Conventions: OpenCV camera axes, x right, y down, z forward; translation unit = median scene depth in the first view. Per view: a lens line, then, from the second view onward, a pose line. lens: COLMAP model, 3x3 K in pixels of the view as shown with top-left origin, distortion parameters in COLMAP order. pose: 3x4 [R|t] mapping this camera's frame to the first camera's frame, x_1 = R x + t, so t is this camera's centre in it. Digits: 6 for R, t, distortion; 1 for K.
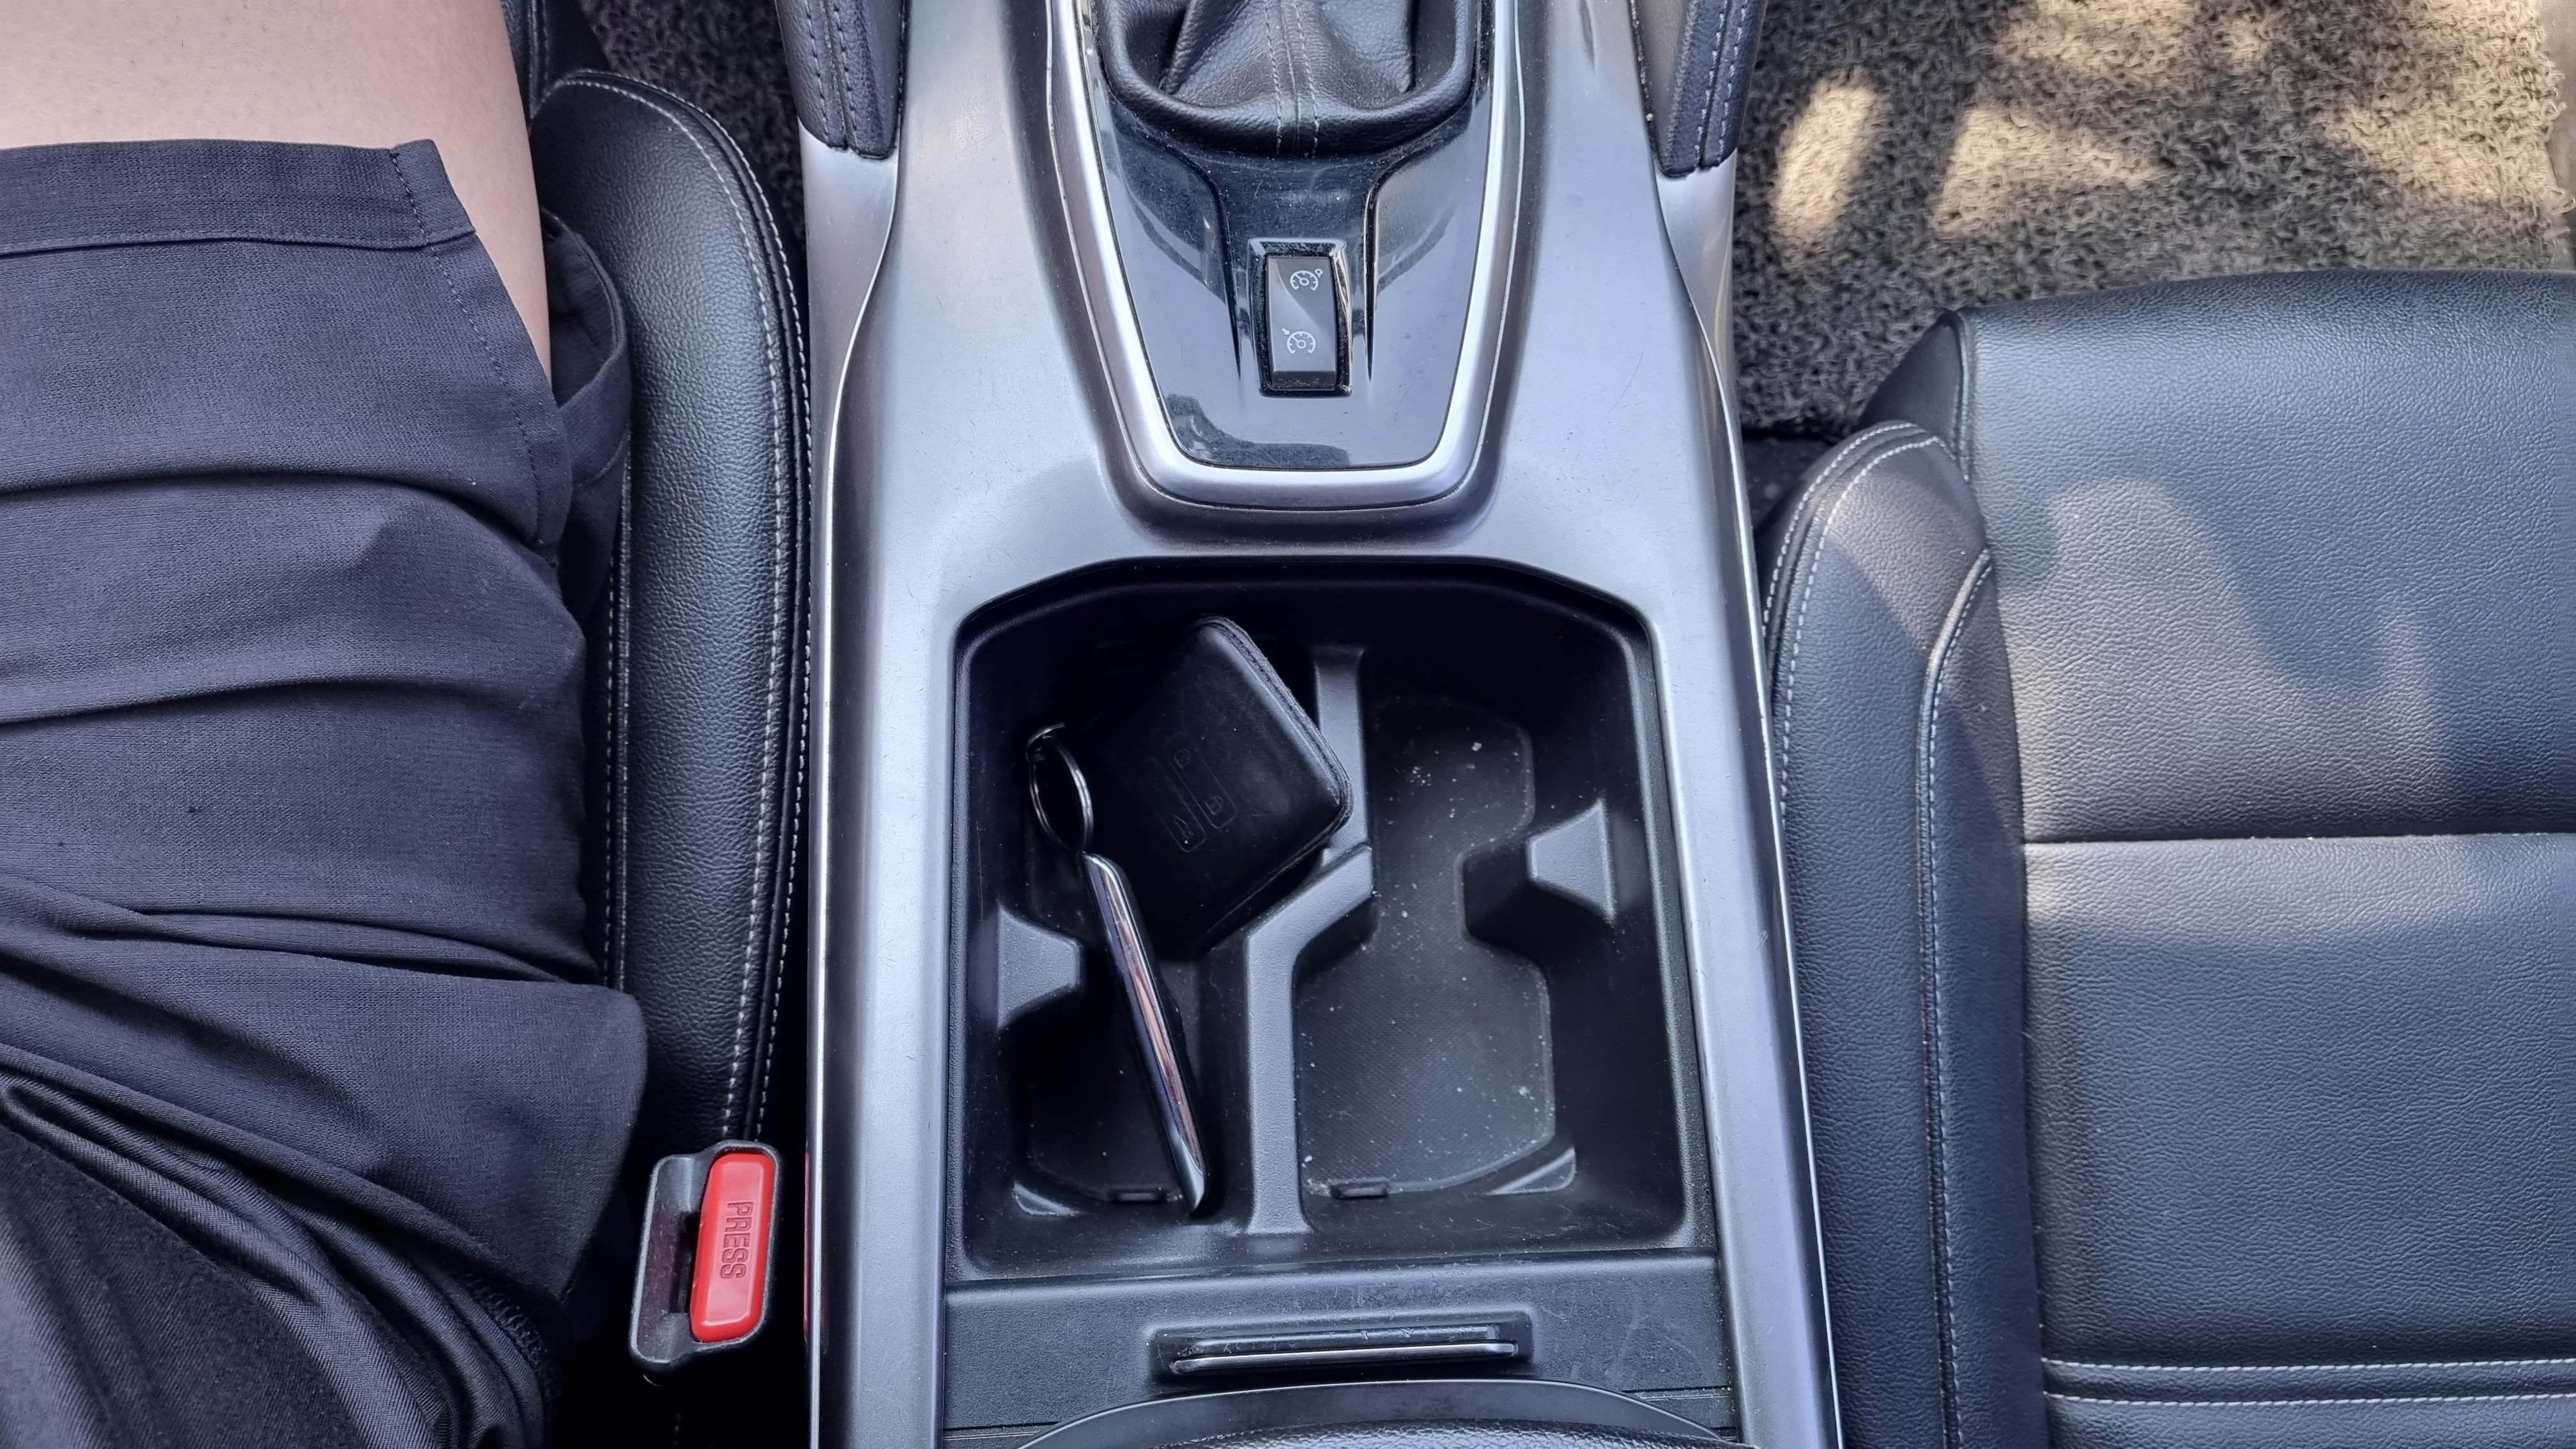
lens RADIAL K [[1983.6, 0, 1338.5], [0, 1983.6, 803.0], [0, 0, 1]] dist [0.045276, -0.029001]
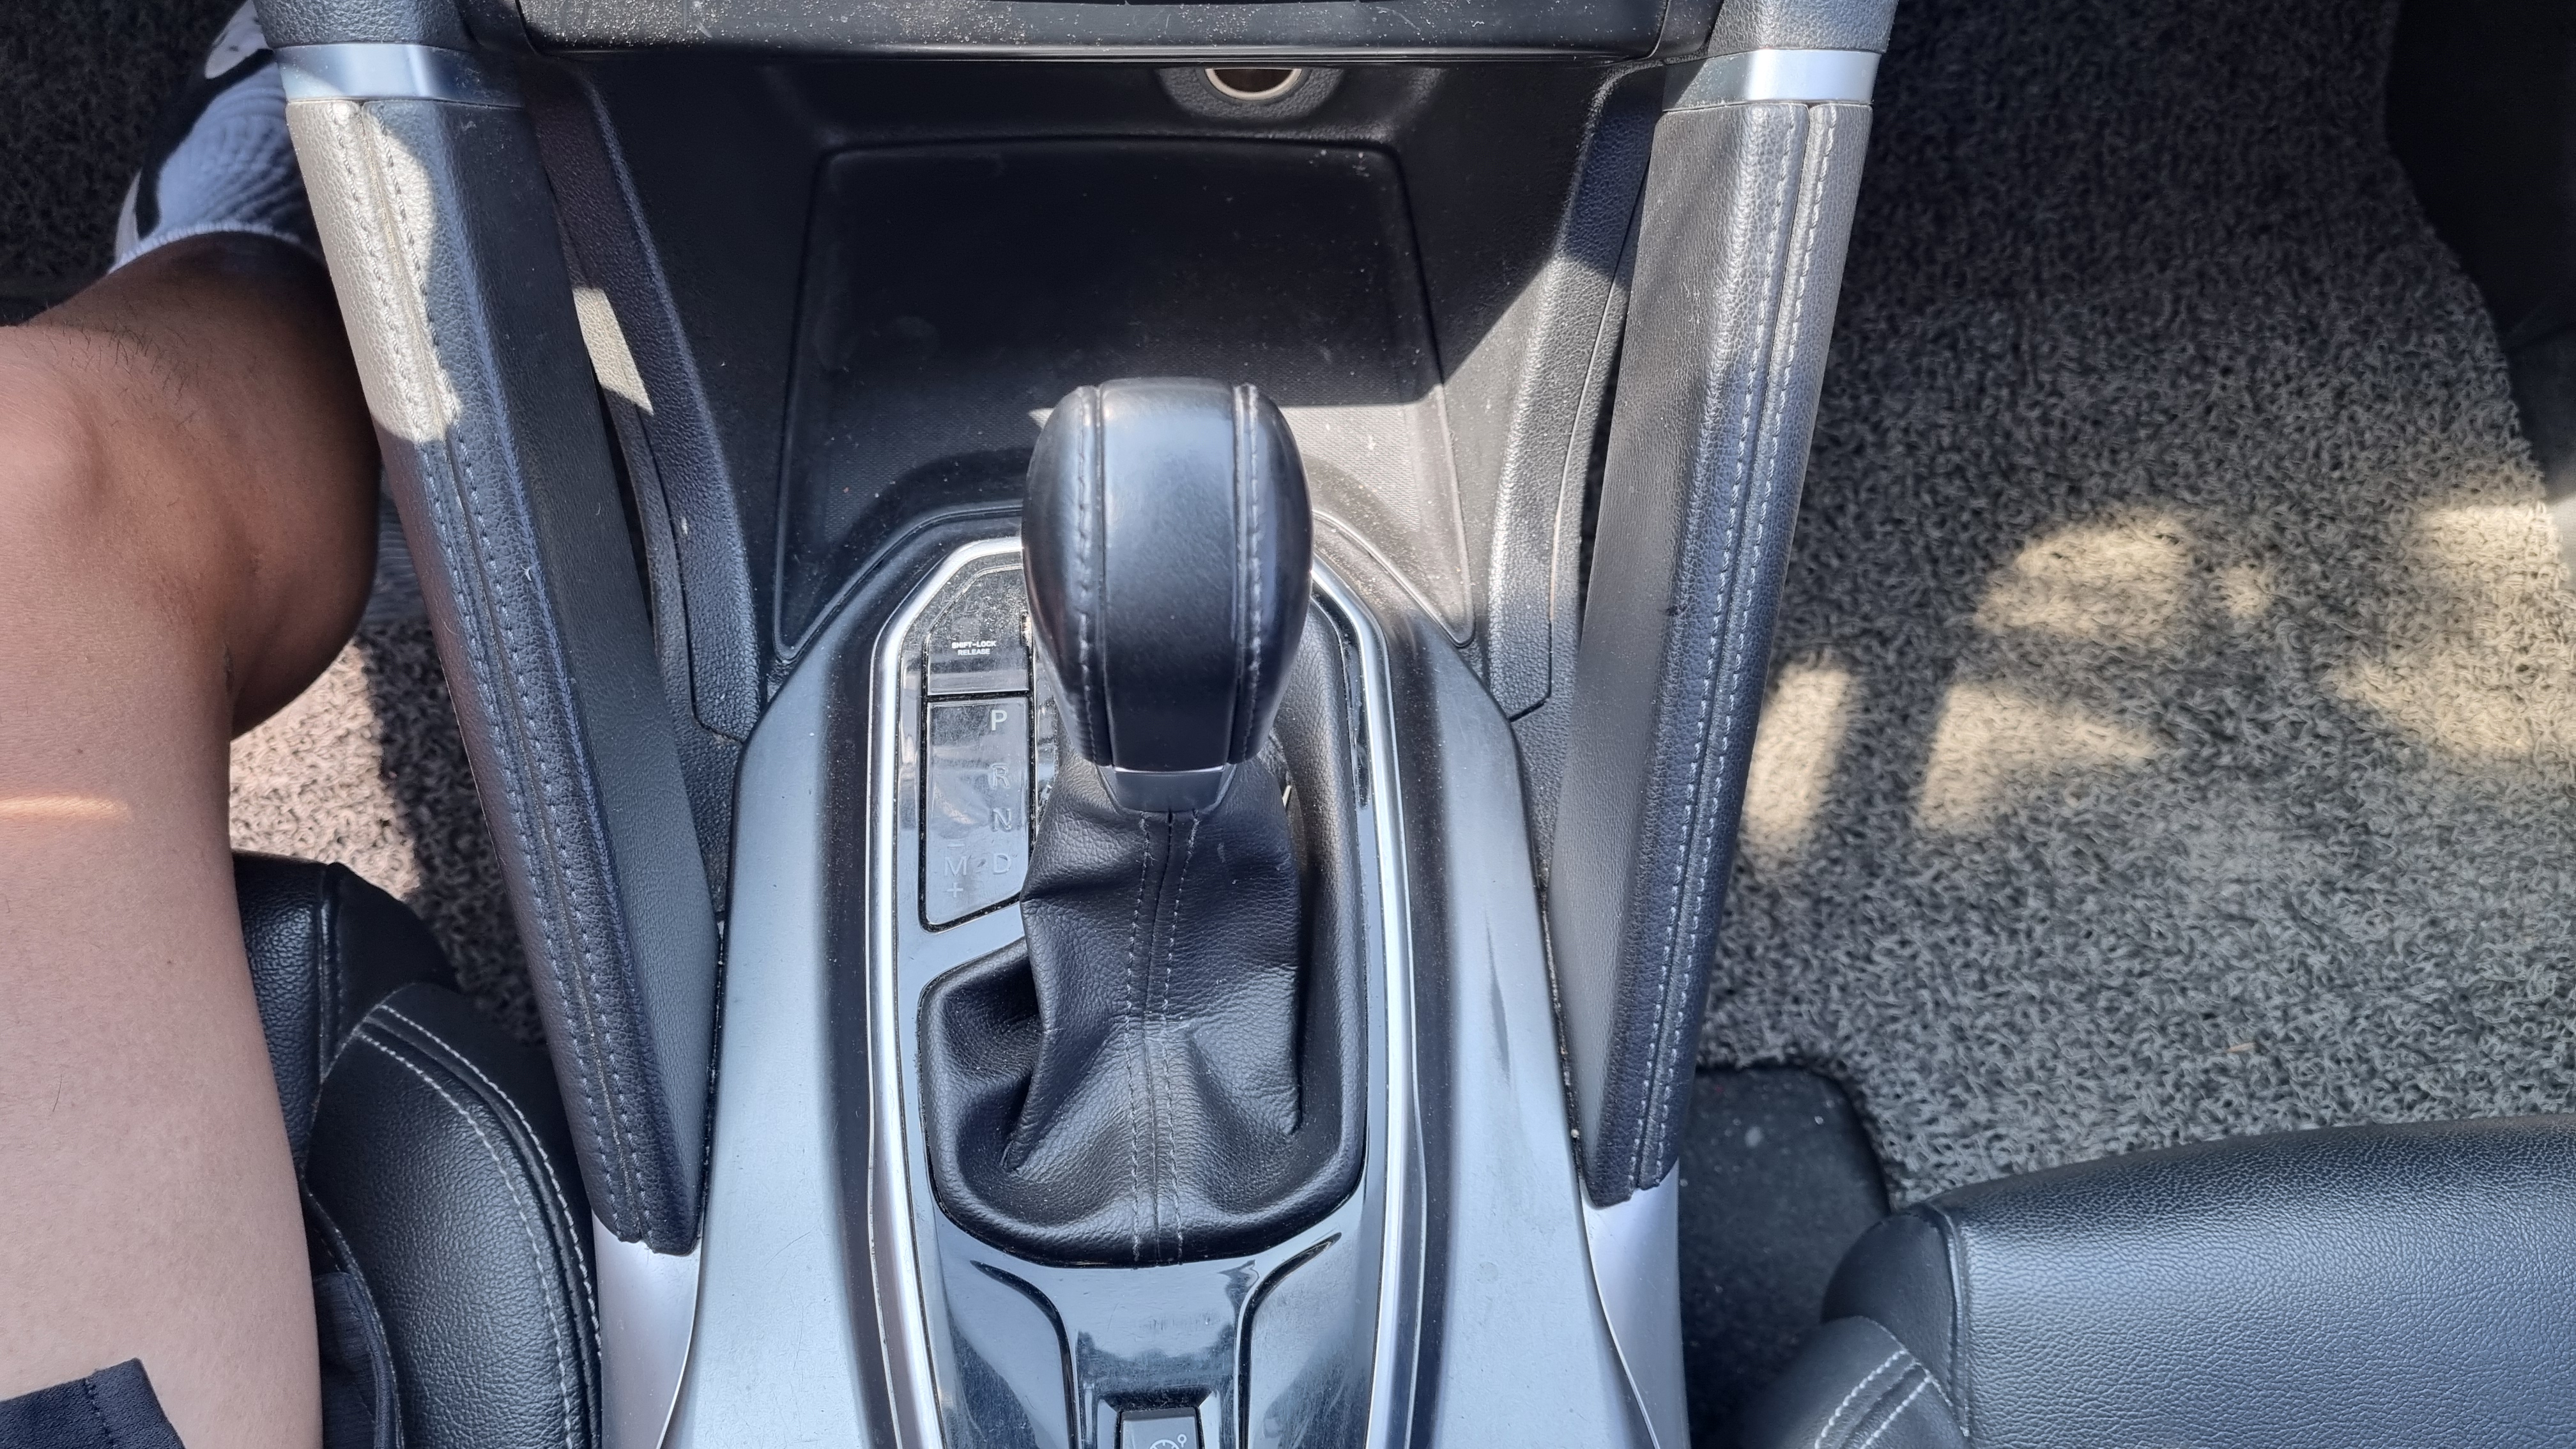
lens RADIAL K [[1955.8, 0, 1328.7], [0, 1955.8, 763.4], [0, 0, 1]] dist [0.050381, -0.034456]
pose [[0.999493, -0.027418, -0.016201, 0.039261], [0.026526, 0.998245, -0.052948, -0.270444], [0.017624, 0.052491, 0.998466, 0.081181]]
